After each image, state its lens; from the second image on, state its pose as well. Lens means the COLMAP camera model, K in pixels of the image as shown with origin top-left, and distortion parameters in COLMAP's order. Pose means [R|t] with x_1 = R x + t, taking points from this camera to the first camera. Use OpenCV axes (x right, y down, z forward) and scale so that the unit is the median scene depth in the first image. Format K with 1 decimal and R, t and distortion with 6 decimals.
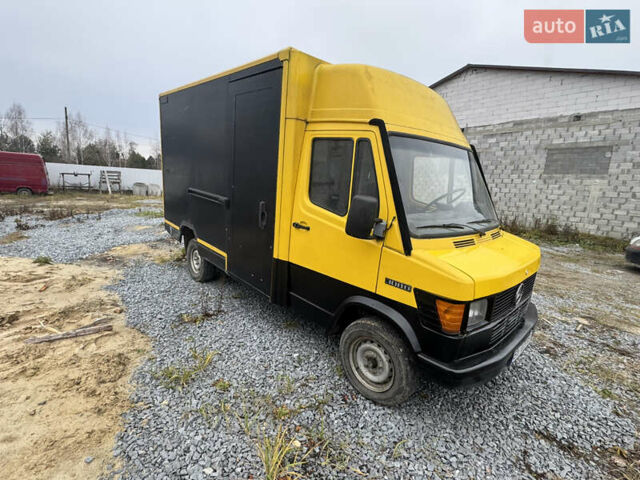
lens RADIAL K [[306.8, 0, 324.3], [0, 306.8, 239.7], [0, 0, 1]] dist [0.006533, 0.000213]
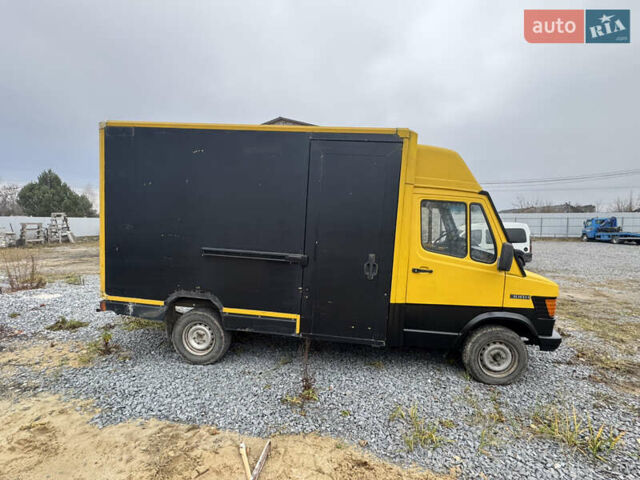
lens RADIAL K [[306.8, 0, 324.3], [0, 306.8, 239.7], [0, 0, 1]] dist [0.006533, 0.000213]
pose [[0.752839, -0.090005, 0.652022, -1.195171], [0.151967, 0.987610, -0.039136, -0.183035], [-0.640421, 0.128548, 0.757190, 0.330367]]
